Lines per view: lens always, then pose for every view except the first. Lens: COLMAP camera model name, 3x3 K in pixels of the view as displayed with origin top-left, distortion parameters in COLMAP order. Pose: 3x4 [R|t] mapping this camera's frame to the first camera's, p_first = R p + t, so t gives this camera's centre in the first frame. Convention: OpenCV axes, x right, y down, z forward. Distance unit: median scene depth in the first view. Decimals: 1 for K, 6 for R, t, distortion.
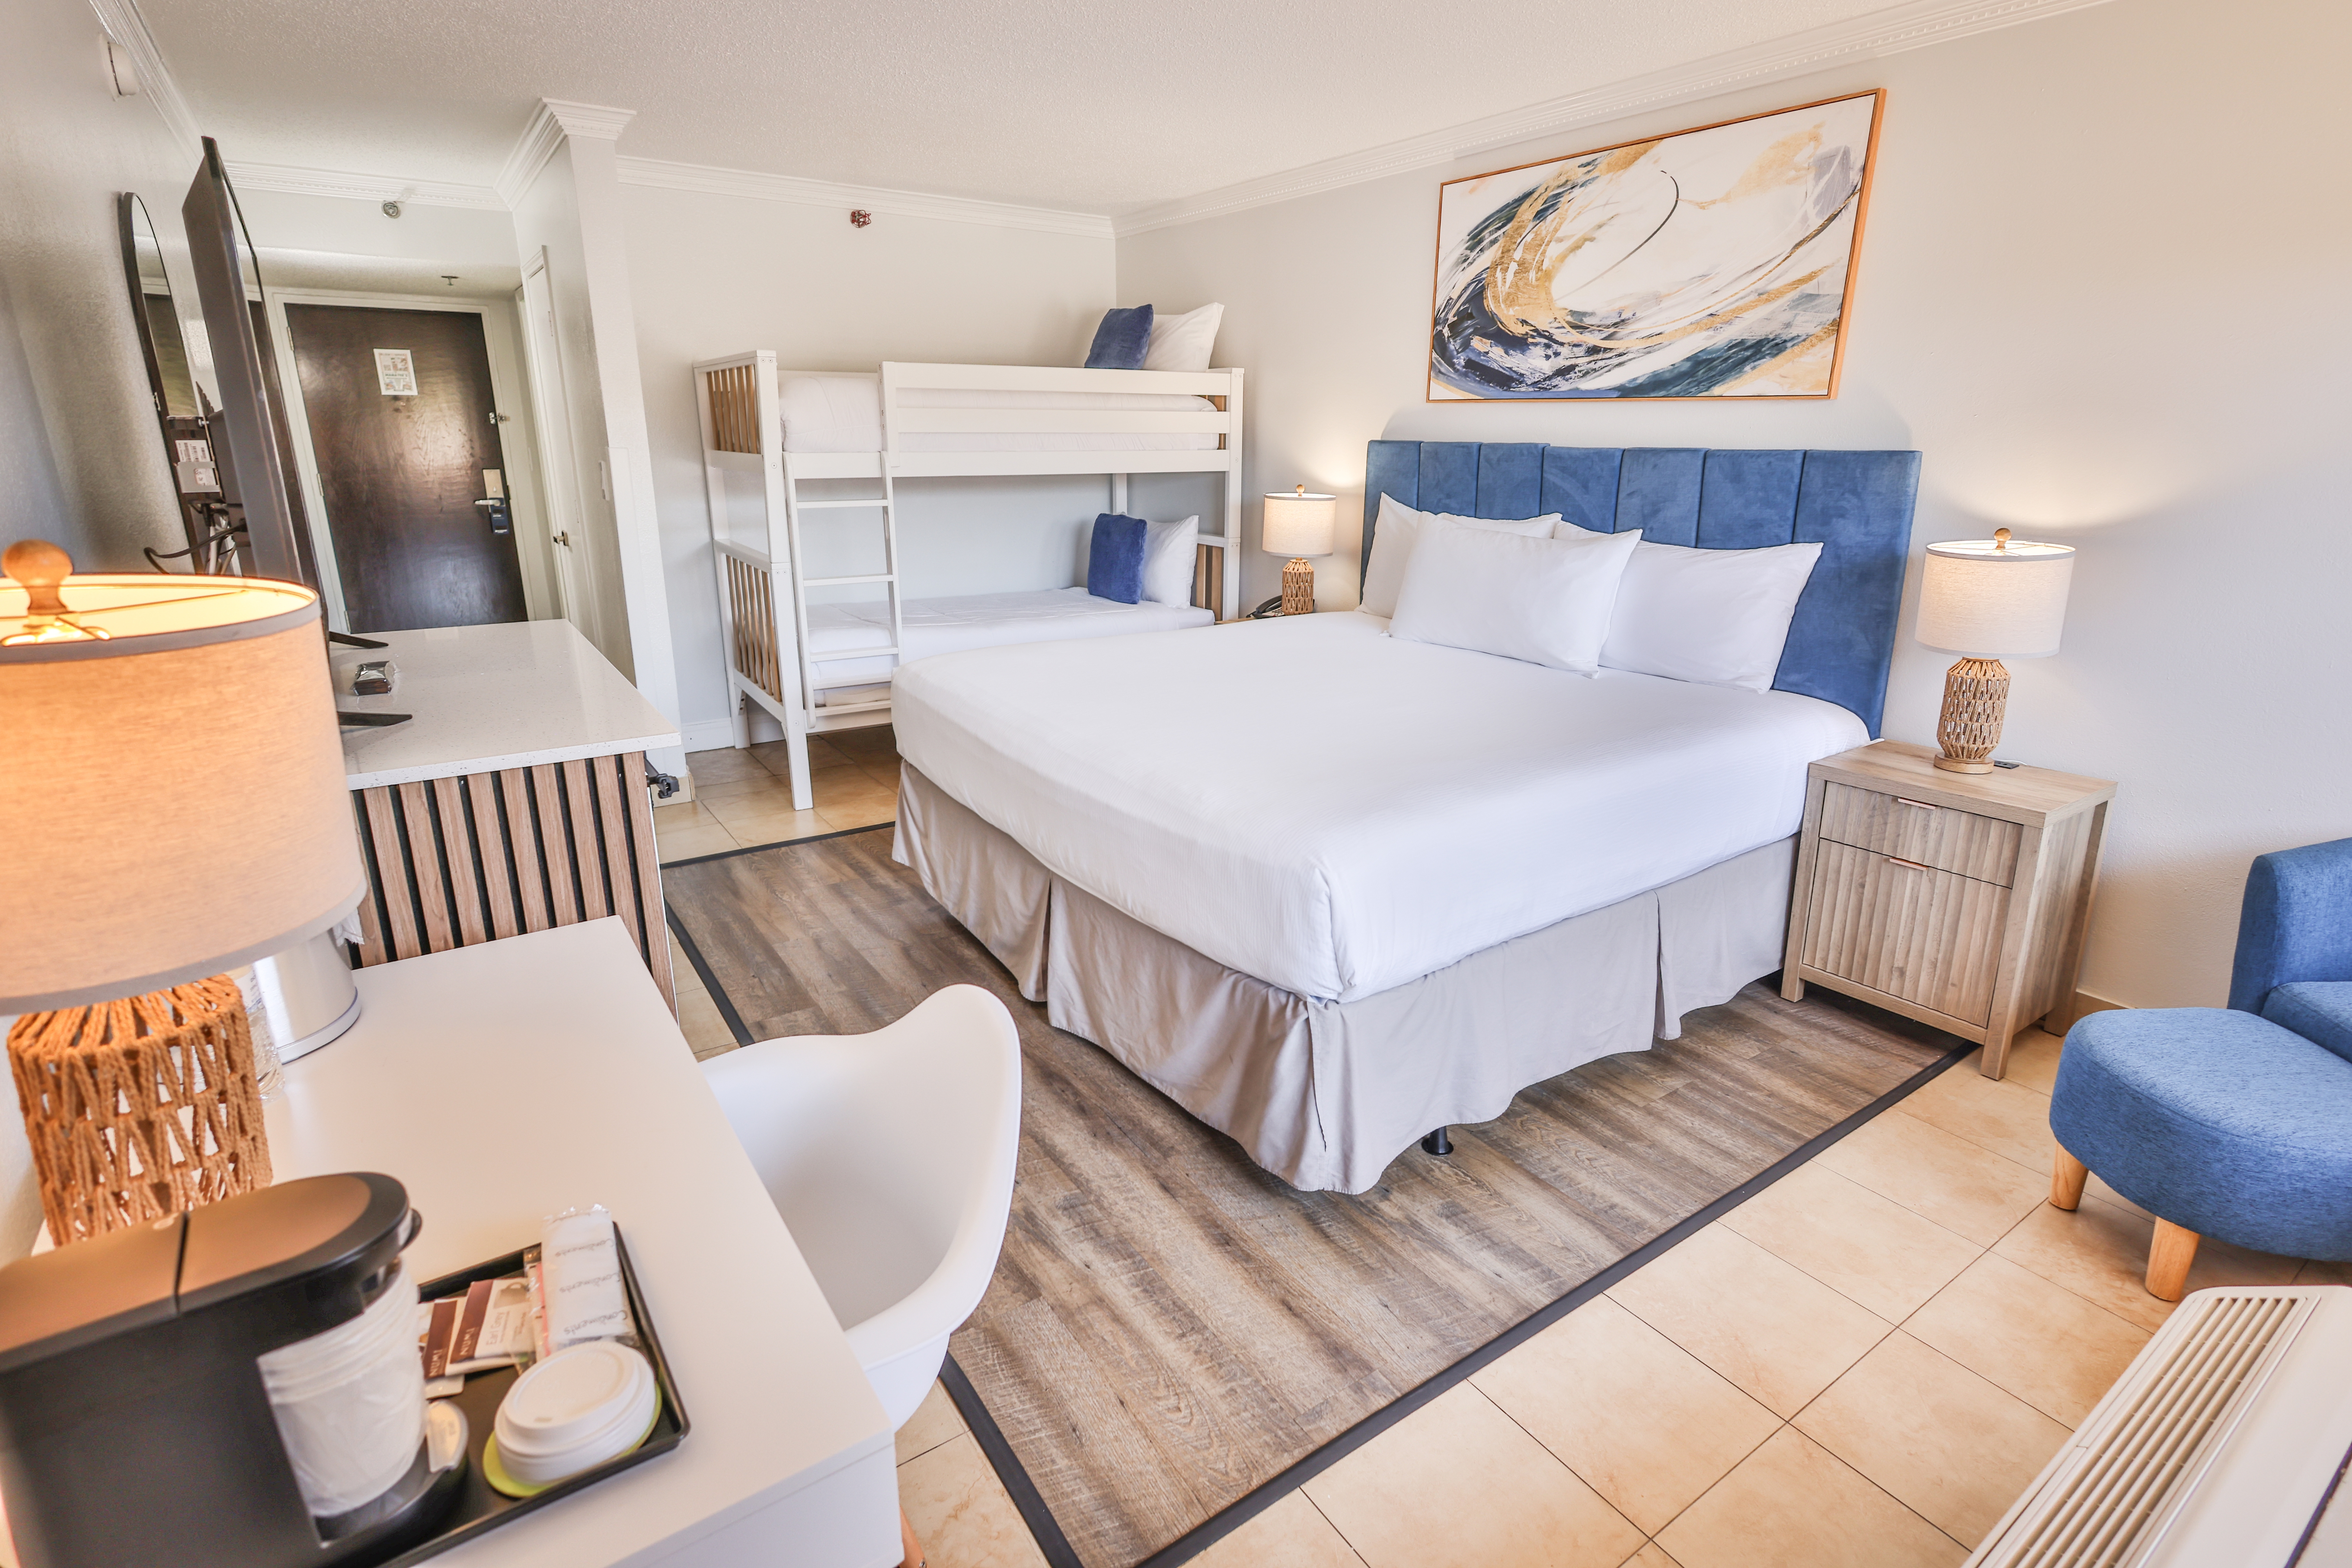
lens RADIAL K [[1151.9, 0, 1195.8], [0, 1151.9, 762.1], [0, 0, 1]] dist [0.000051, 0.001328]
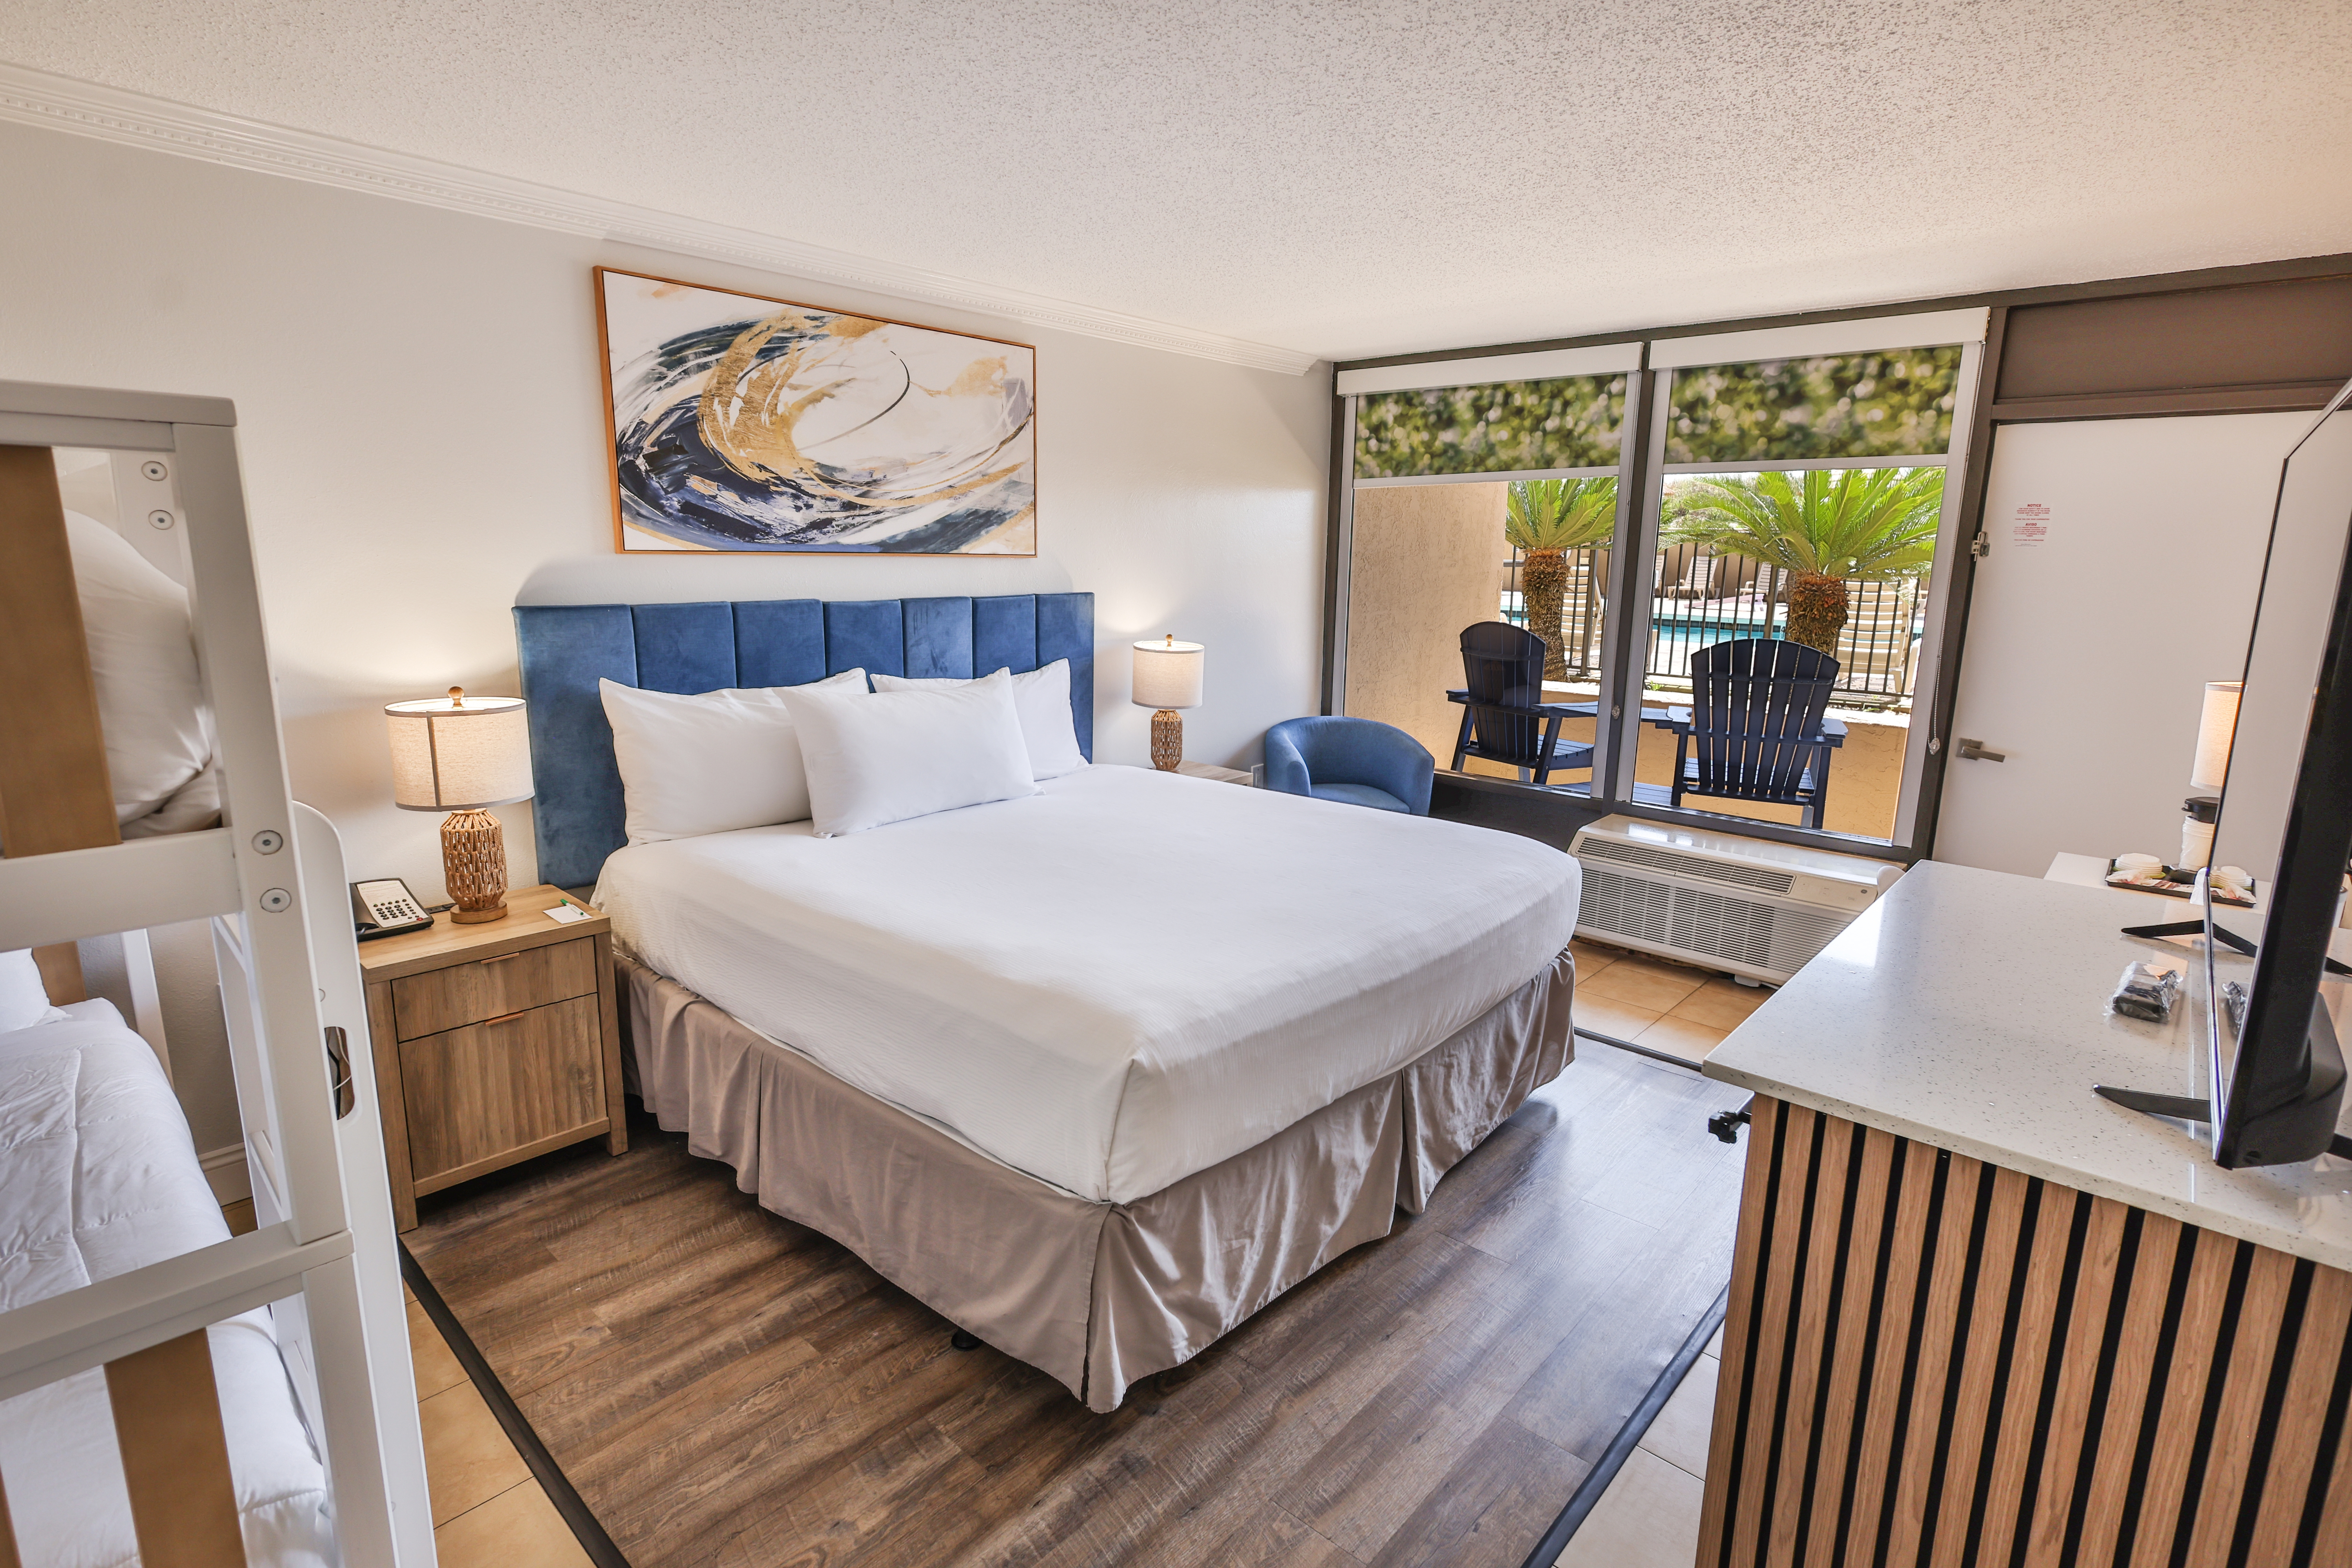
lens RADIAL K [[1151.9, 0, 1191.0], [0, 1151.9, 776.7], [0, 0, 1]] dist [0.000051, 0.001328]
pose [[-0.235115, -0.205499, 0.949995, -0.702223], [0.253086, 0.930735, 0.263969, -0.318225], [-0.938439, 0.302494, -0.166821, 0.931826]]
